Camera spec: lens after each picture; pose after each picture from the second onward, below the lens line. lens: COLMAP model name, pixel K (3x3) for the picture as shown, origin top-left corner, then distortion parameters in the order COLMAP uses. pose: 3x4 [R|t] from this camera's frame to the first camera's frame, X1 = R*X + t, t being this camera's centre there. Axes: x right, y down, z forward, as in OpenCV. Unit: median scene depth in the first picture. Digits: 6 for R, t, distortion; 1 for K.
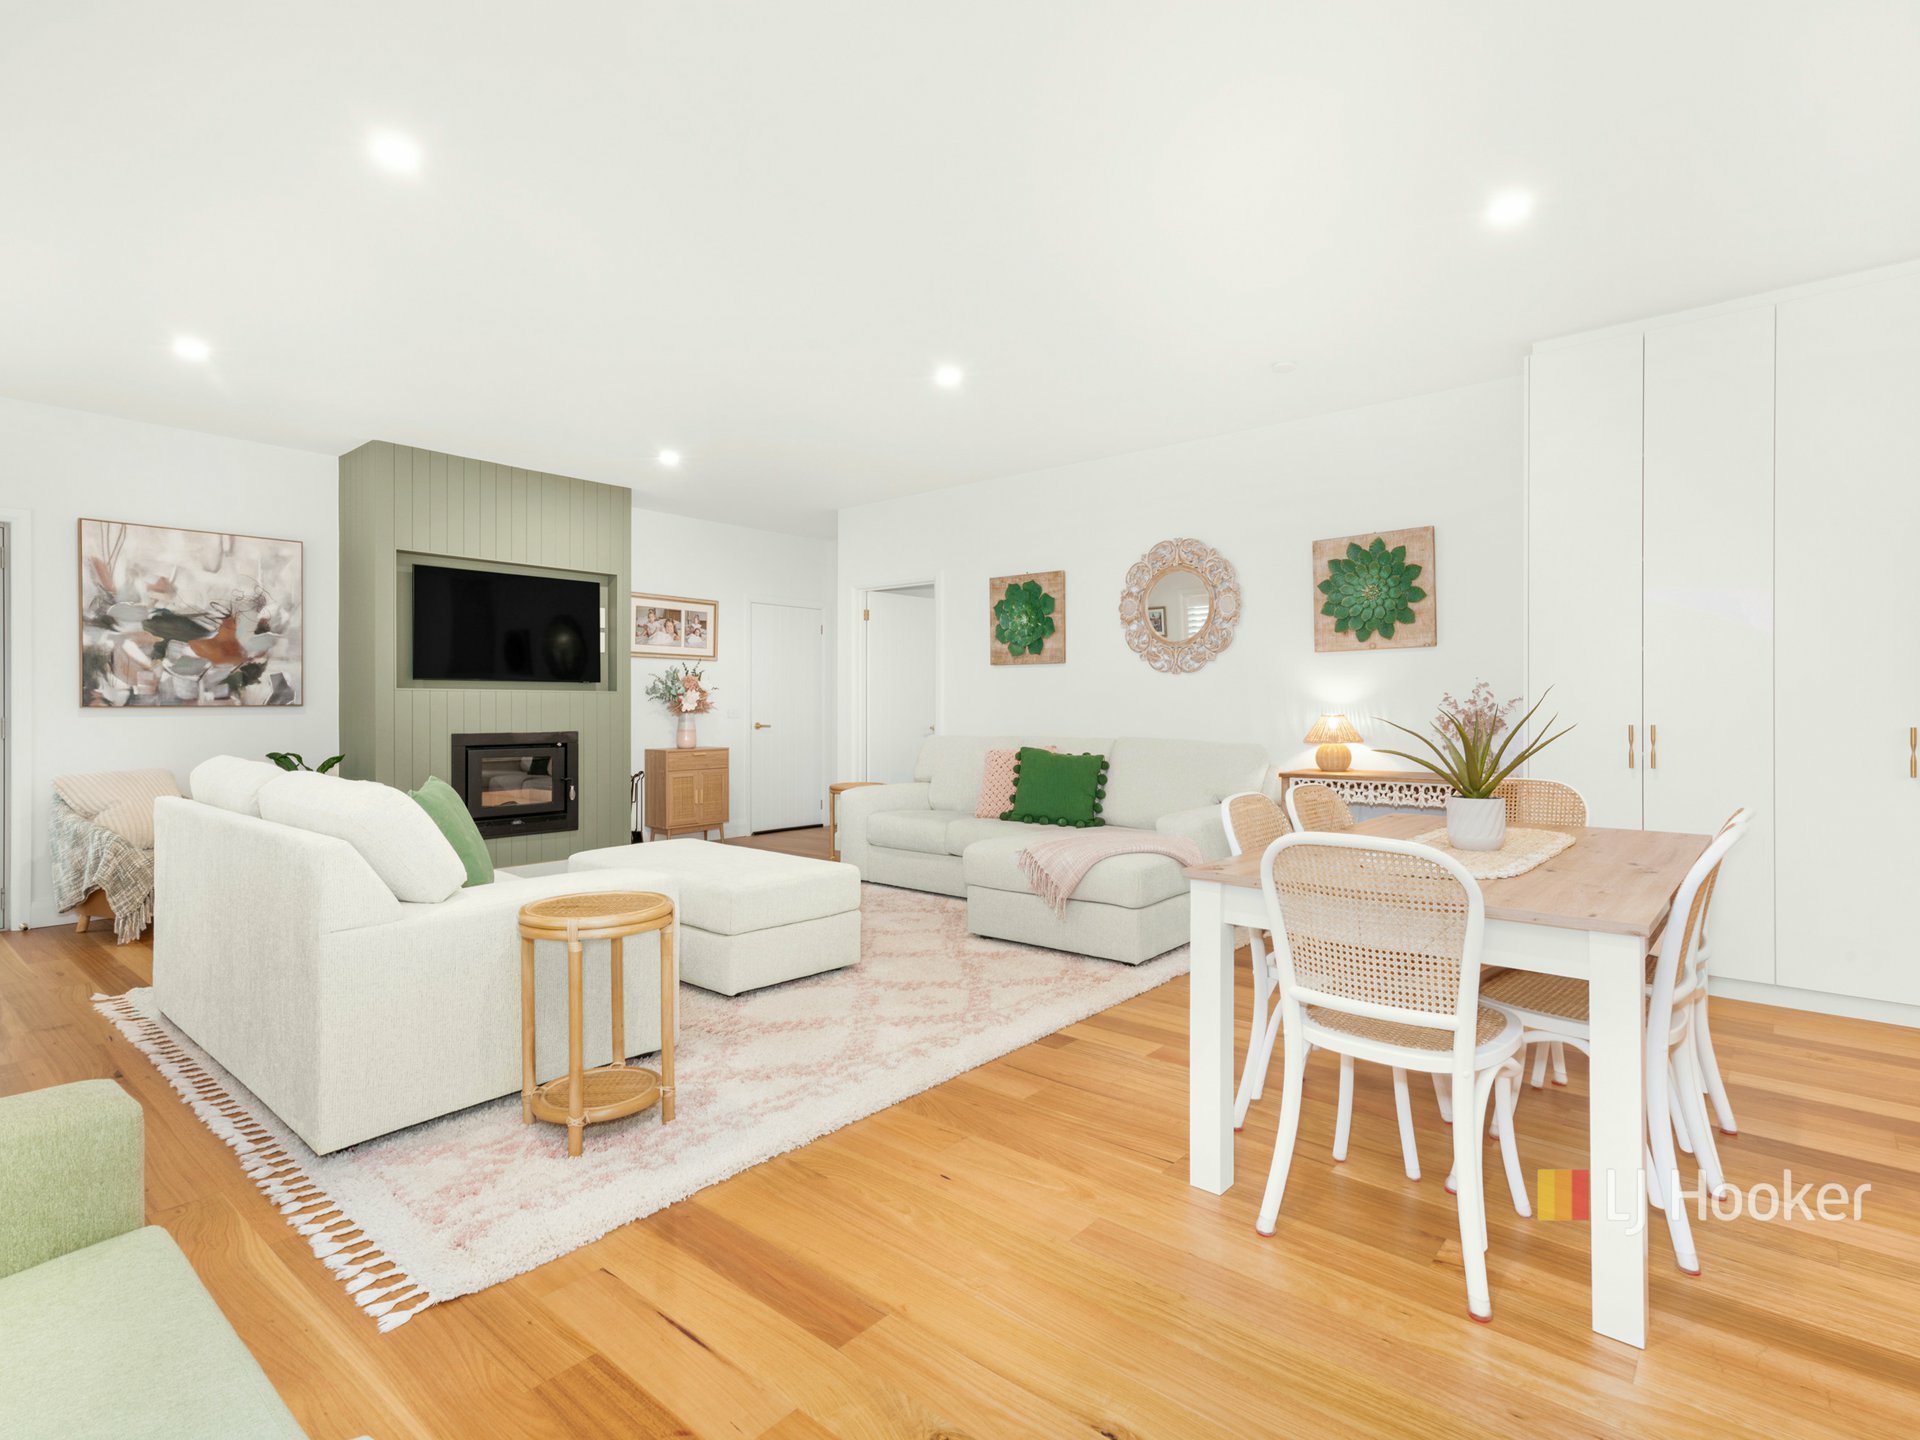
lens RADIAL K [[969.9, 0, 943.9], [0, 969.9, 683.7], [0, 0, 1]] dist [-0.007675, 0.006452]
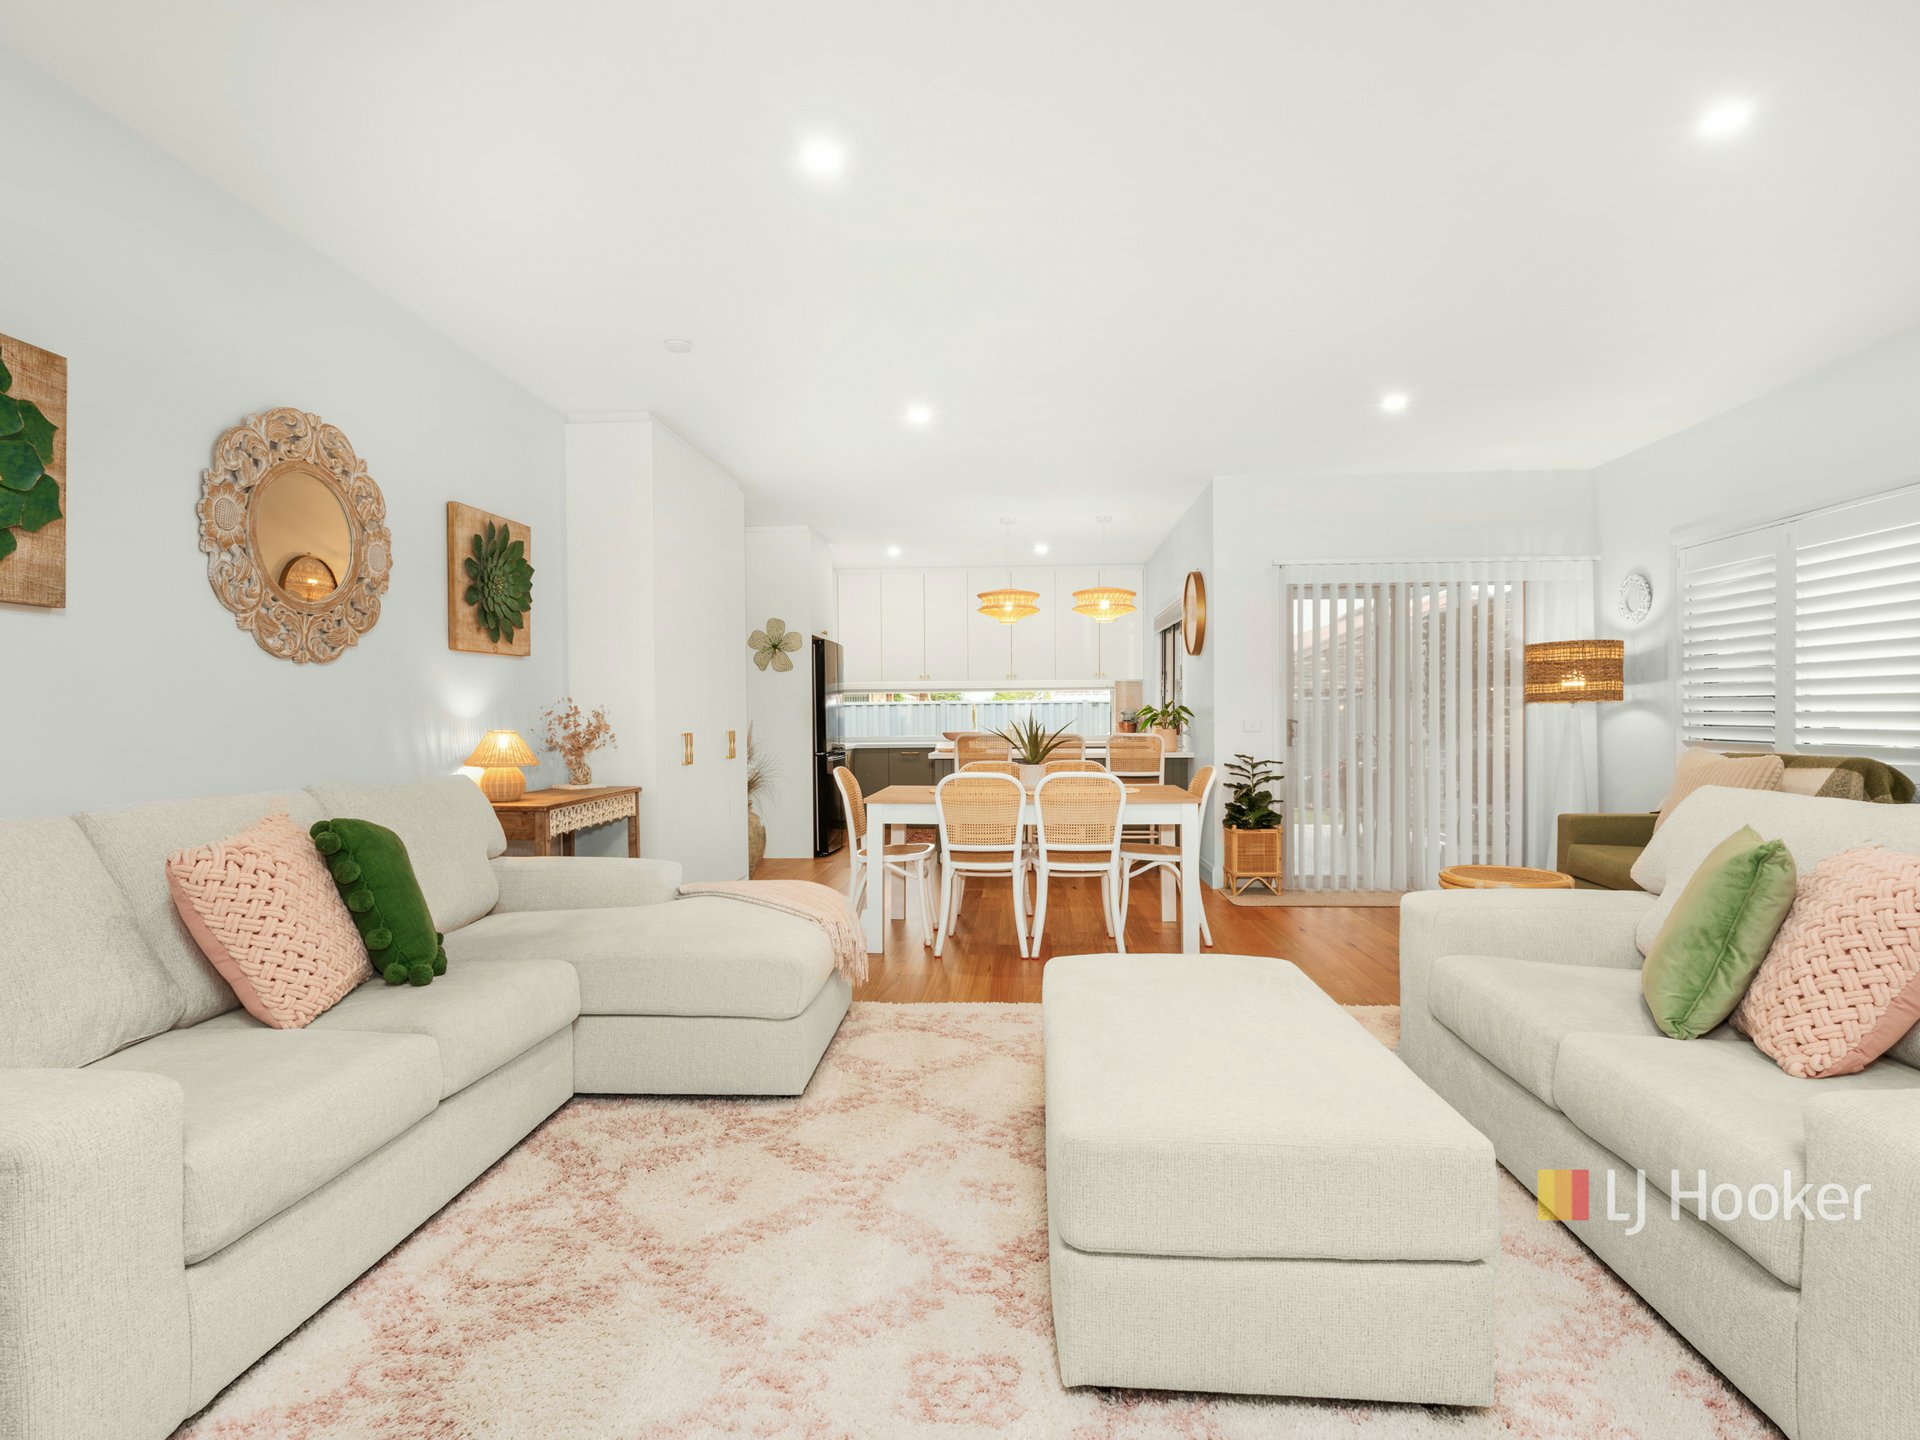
lens RADIAL K [[969.9, 0, 960.1], [0, 969.9, 728.9], [0, 0, 1]] dist [-0.007675, 0.006452]
pose [[-0.592744, -0.005529, 0.805372, -0.410661], [-0.011768, 0.999929, -0.001797, 0.023157], [-0.805305, -0.010542, -0.592767, 1.015270]]
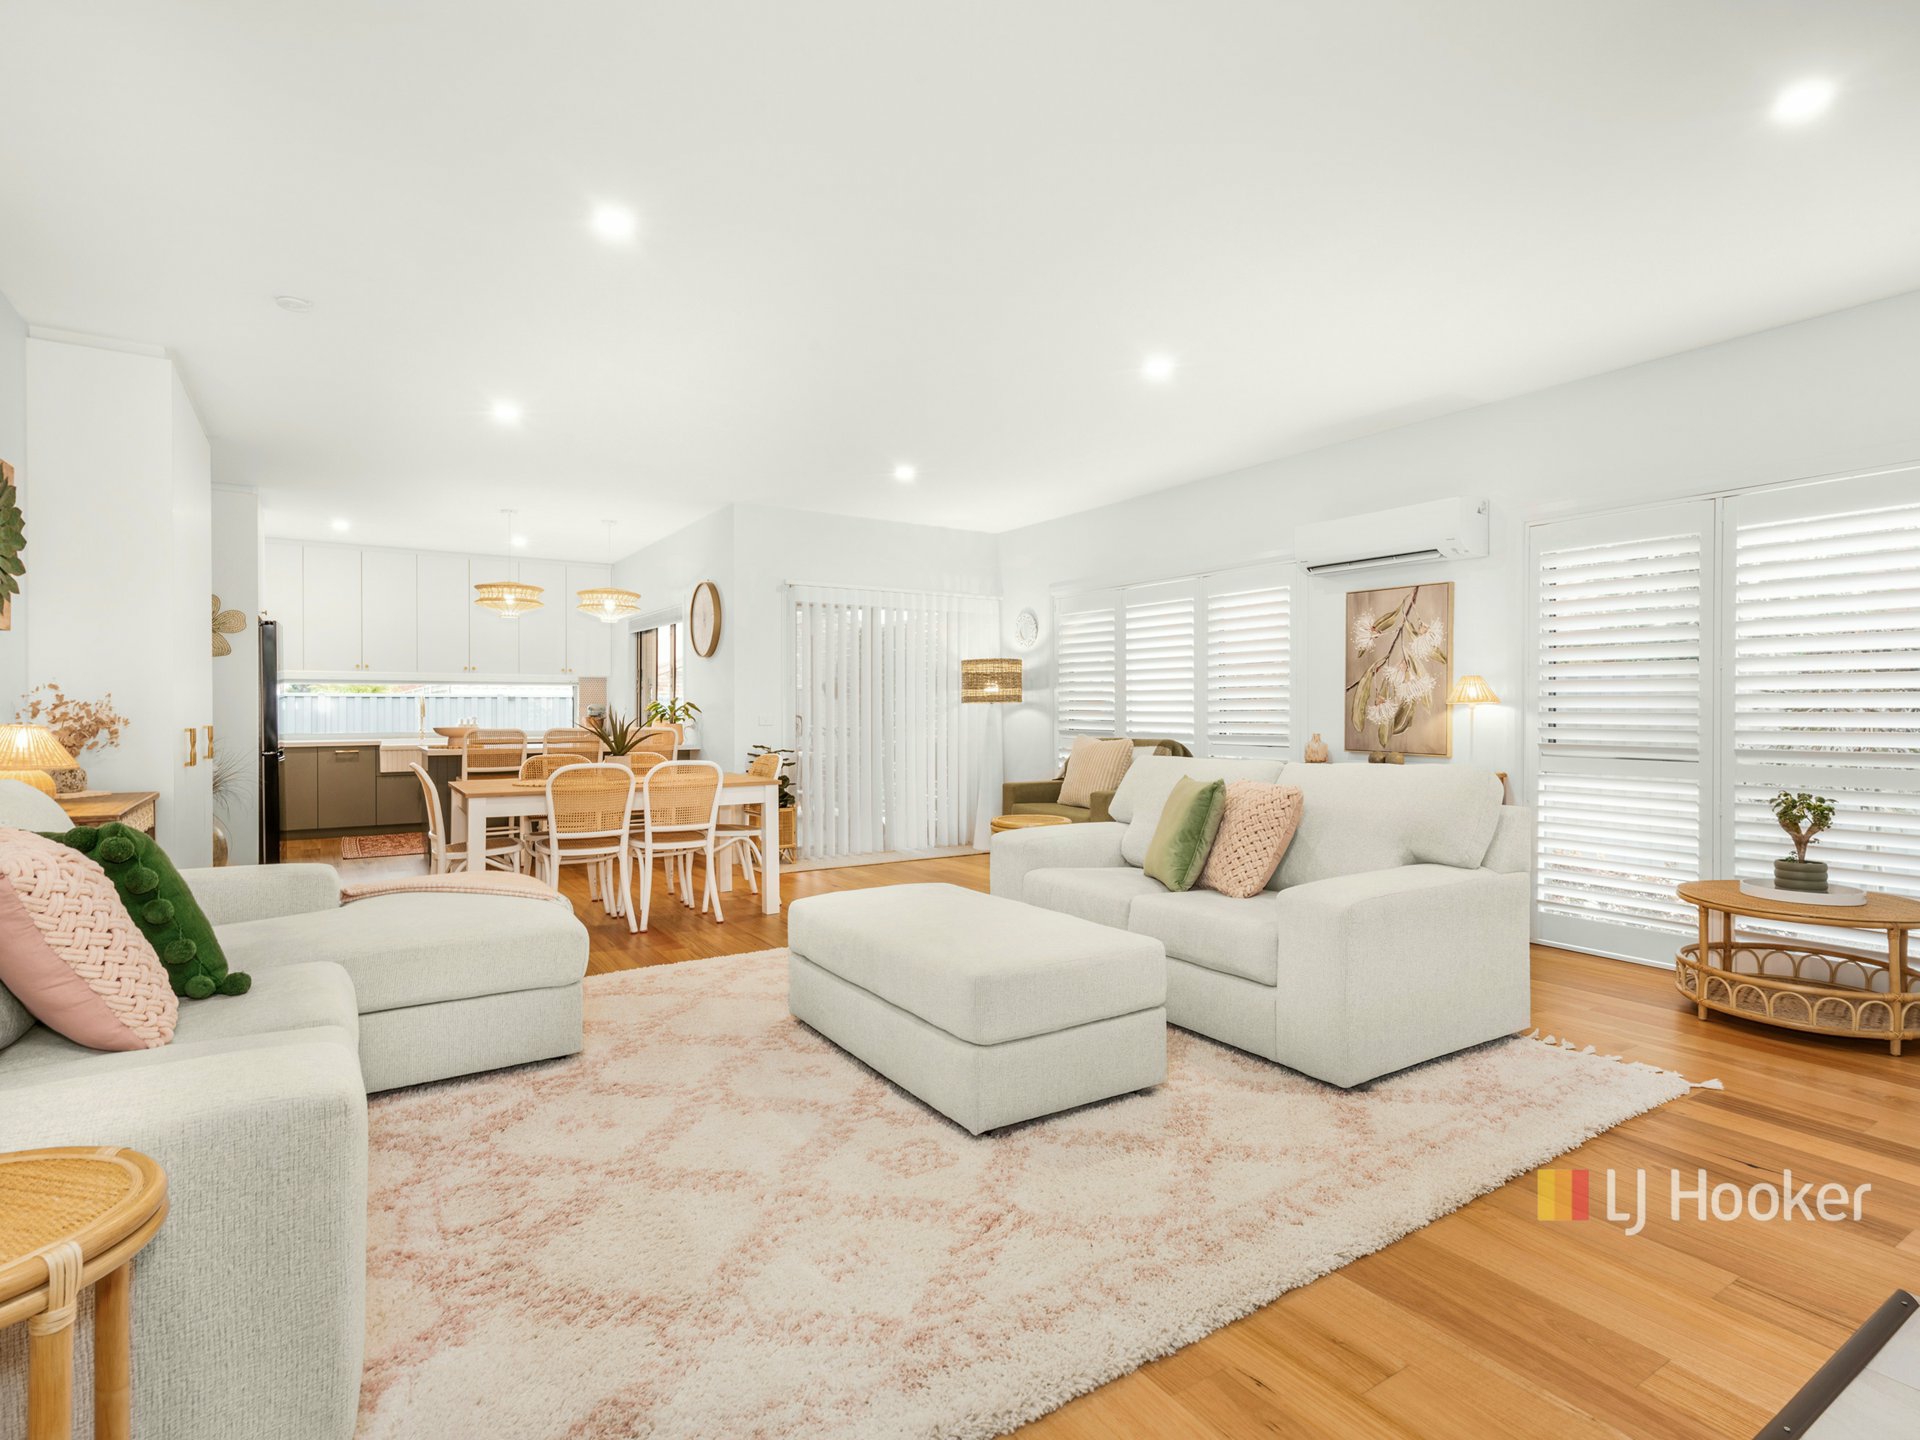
lens RADIAL K [[969.9, 0, 941.0], [0, 969.9, 718.4], [0, 0, 1]] dist [-0.007675, 0.006452]
pose [[-0.953770, -0.001056, 0.300537, -0.324506], [-0.005708, 0.999877, -0.014603, 0.028540], [-0.300484, -0.015643, -0.953658, 1.245500]]
